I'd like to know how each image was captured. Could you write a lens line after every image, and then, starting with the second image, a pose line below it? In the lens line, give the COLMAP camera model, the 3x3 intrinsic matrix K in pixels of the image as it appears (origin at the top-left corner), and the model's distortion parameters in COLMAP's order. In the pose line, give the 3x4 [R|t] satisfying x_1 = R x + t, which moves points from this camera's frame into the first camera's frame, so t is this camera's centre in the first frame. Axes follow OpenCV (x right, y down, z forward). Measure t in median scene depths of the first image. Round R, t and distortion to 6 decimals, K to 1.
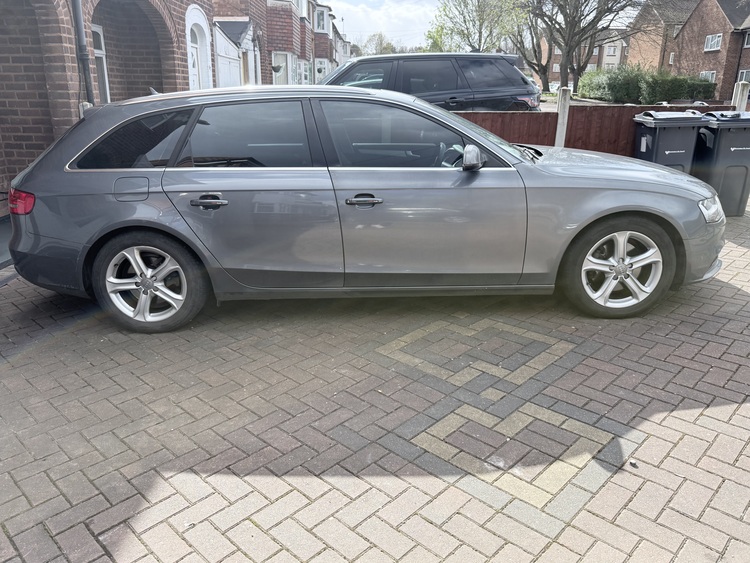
lens RADIAL K [[568.6, 0, 374.2], [0, 568.6, 283.6], [0, 0, 1]] dist [0.013170, -0.009660]
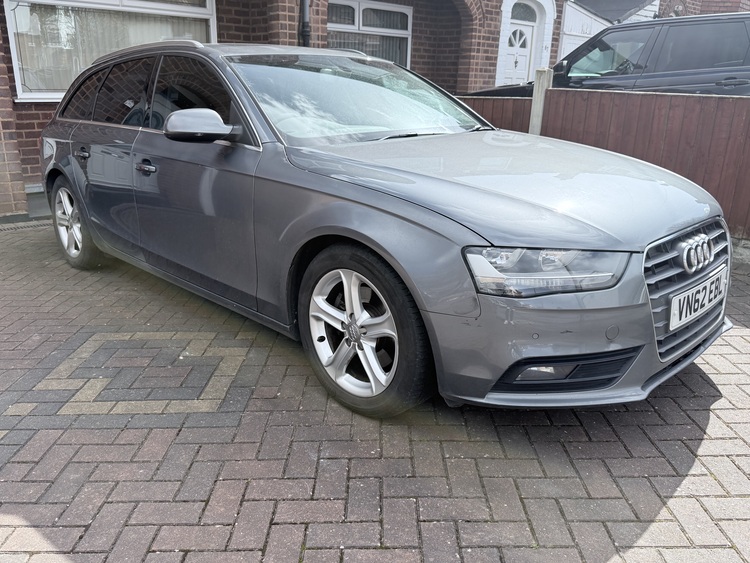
lens RADIAL K [[615.1, 0, 376.3], [0, 615.1, 278.6], [0, 0, 1]] dist [0.012004, -0.020708]
pose [[0.706389, 0.230118, -0.669373, 0.747051], [-0.244114, 0.966859, 0.074775, -0.114192], [0.664396, 0.110583, 0.739154, 0.459488]]
